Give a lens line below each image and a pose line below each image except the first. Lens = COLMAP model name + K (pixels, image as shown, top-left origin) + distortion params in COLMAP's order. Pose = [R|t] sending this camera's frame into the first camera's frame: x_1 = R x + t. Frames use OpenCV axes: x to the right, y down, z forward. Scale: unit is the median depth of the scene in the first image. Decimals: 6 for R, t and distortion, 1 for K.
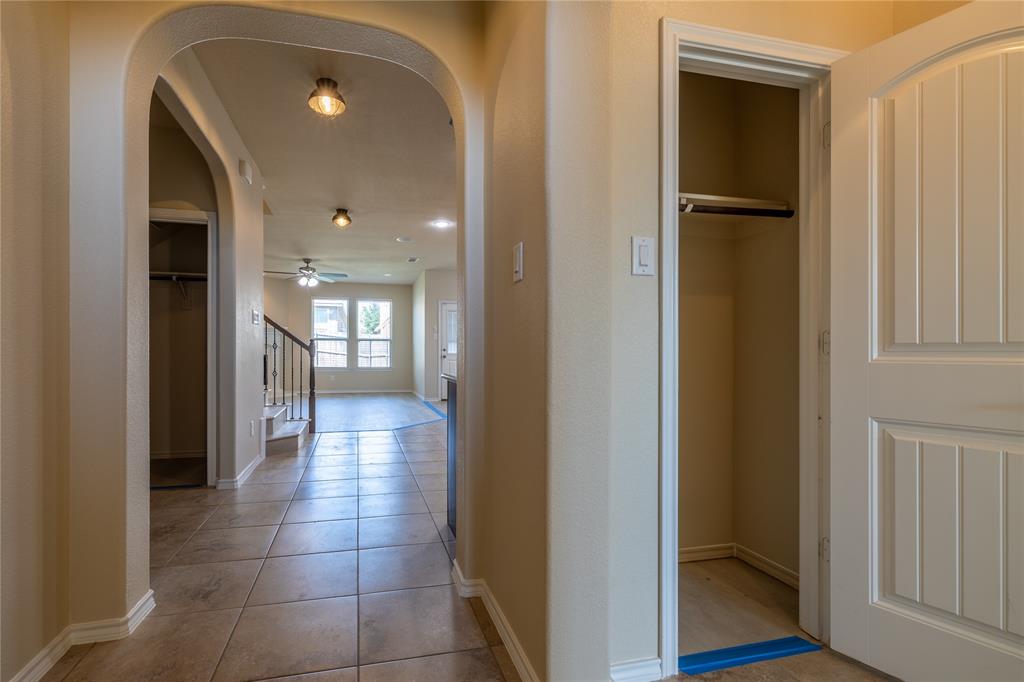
lens RADIAL K [[512.4, 0, 488.7], [0, 512.4, 351.7], [0, 0, 1]] dist [-0.000346, -0.000087]
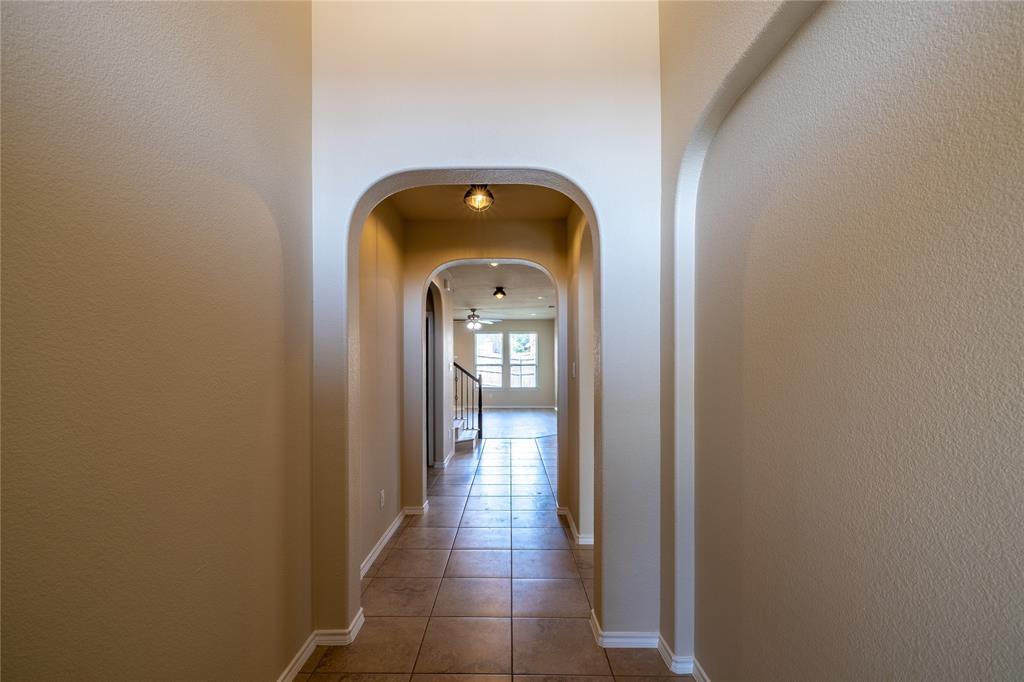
lens RADIAL K [[535.2, 0, 512.0], [0, 535.2, 341.0], [0, 0, 1]] dist [0.000957, 0.000009]
pose [[0.969566, -0.013613, -0.244453, 0.086121], [0.005274, 0.999383, -0.034736, -0.047082], [0.244775, 0.032390, 0.969039, -0.334028]]
